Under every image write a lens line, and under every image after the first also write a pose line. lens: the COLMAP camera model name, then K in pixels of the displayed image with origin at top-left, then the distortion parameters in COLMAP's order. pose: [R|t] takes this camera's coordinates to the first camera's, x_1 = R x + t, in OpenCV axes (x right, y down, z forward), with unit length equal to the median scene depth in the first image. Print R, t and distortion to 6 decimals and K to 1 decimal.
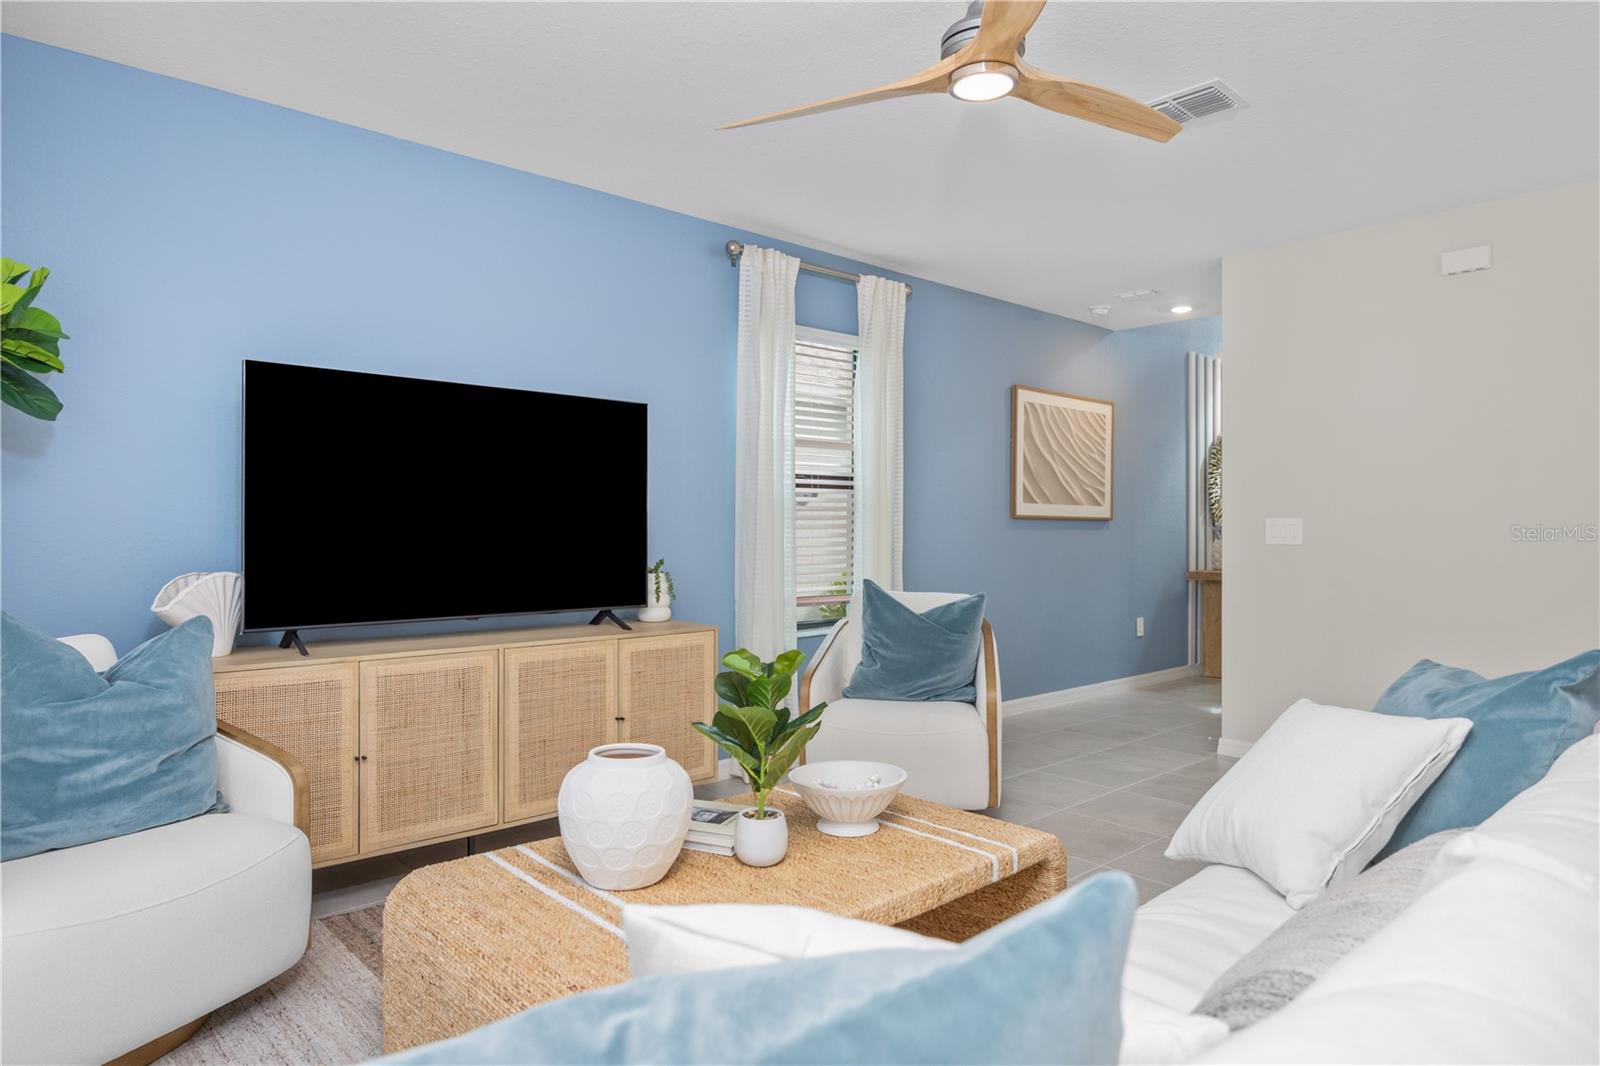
lens RADIAL K [[923.8, 0, 784.8], [0, 923.8, 536.9], [0, 0, 1]] dist [-0.005568, -0.000913]
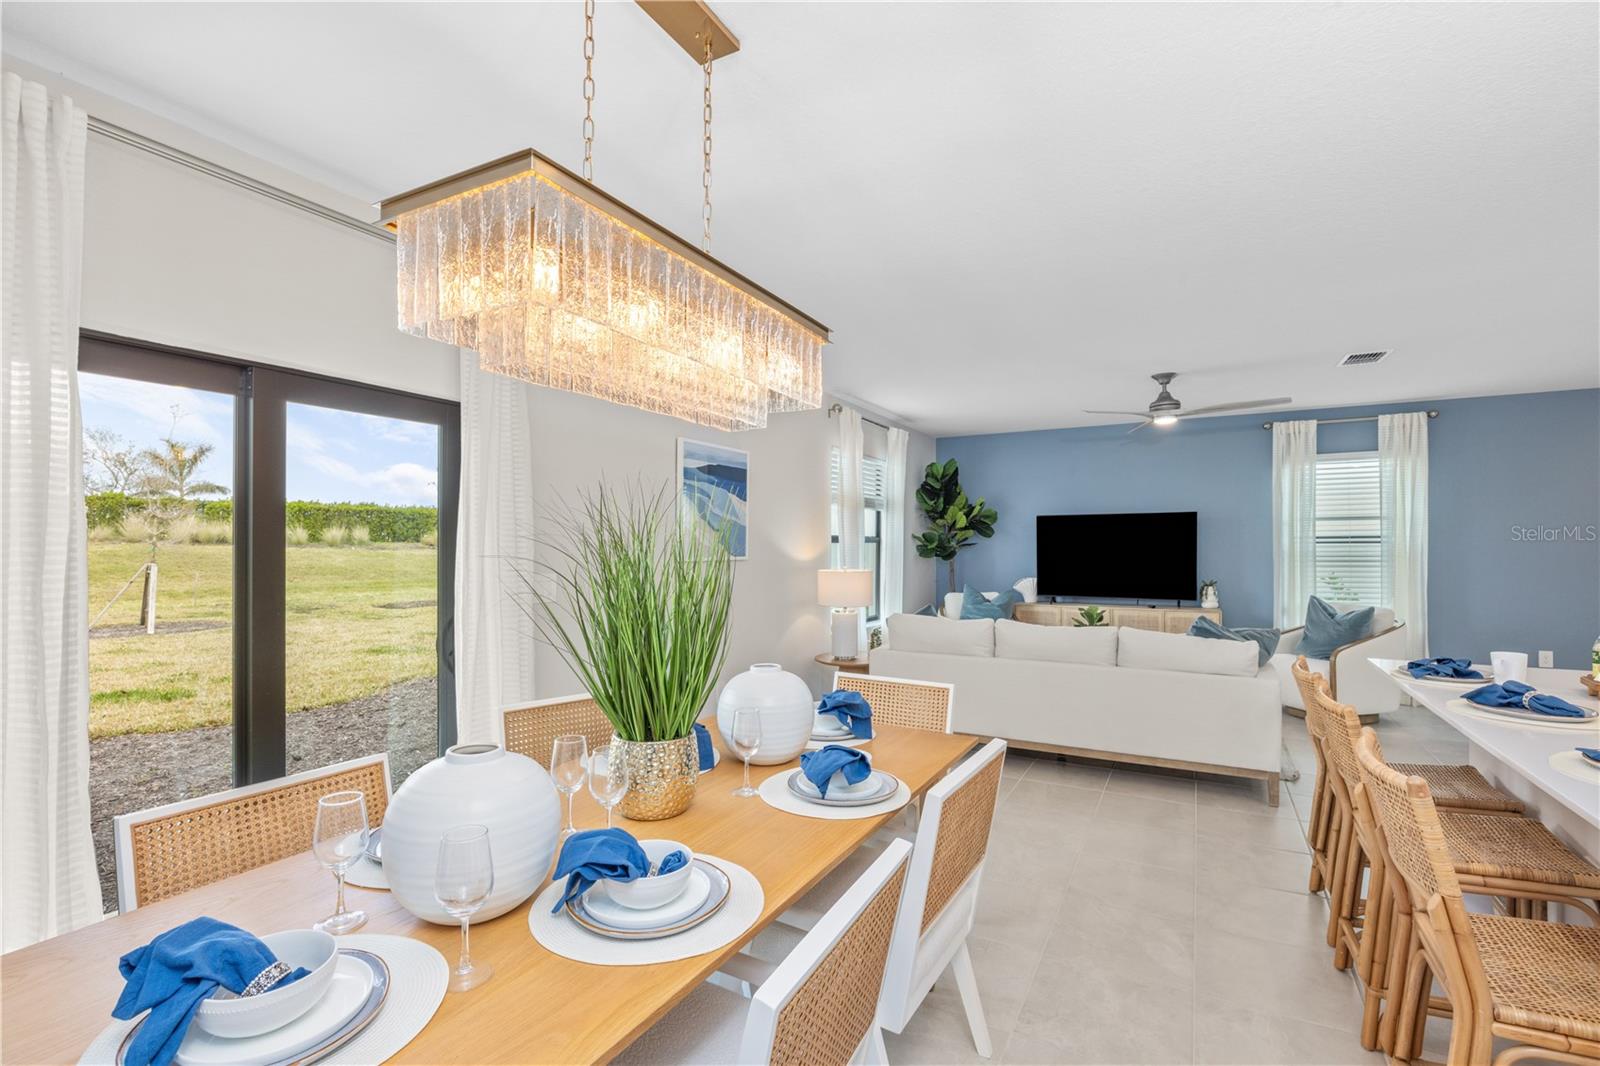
lens RADIAL K [[705.6, 0, 808.4], [0, 705.6, 542.8], [0, 0, 1]] dist [-0.014701, 0.000189]
pose [[0.349913, -0.008354, -0.936745, 1.142480], [-0.007154, 0.999907, -0.011589, -0.040450], [0.936755, 0.010757, 0.349821, -0.508015]]
